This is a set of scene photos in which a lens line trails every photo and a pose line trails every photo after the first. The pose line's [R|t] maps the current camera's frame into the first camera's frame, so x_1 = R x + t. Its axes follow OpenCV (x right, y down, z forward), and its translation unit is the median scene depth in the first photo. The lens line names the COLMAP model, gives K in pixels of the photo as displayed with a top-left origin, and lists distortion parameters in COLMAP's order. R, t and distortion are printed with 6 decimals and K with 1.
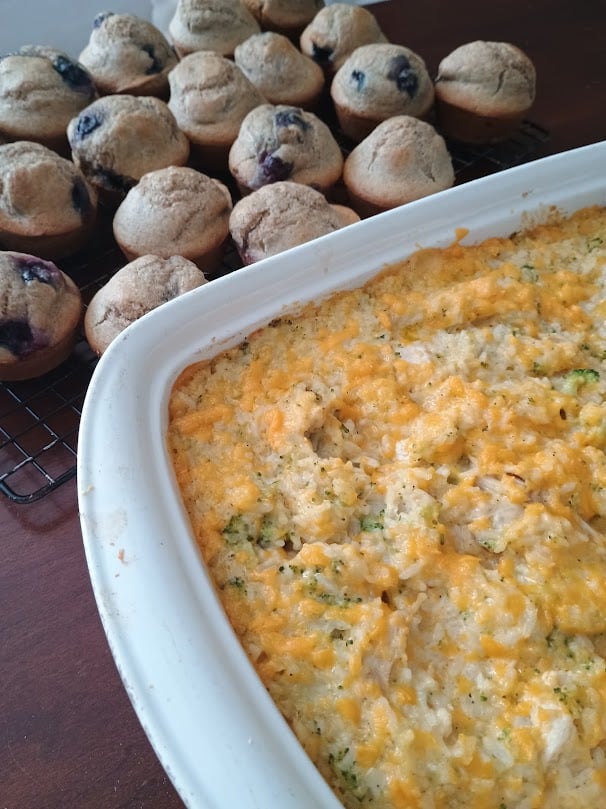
lens RADIAL K [[694.5, 0, 312.5], [0, 694.5, 399.0], [0, 0, 1]] dist [0.047215, -0.054088]
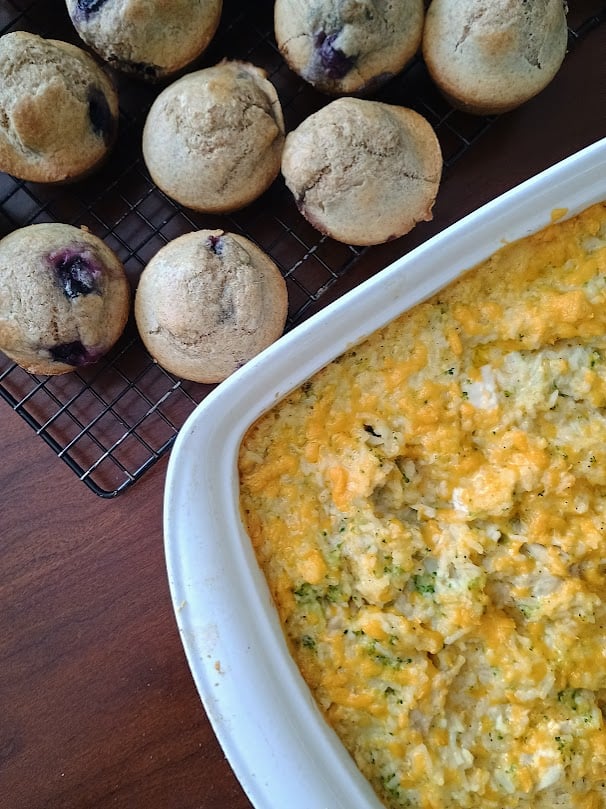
lens RADIAL K [[698.0, 0, 313.2], [0, 698.0, 391.1], [0, 0, 1]] dist [0.056022, -0.085101]
pose [[0.998984, 0.026336, -0.036560, -0.057218], [-0.001399, 0.829133, 0.559050, -0.656001], [0.045036, -0.558431, 0.828327, 0.196827]]
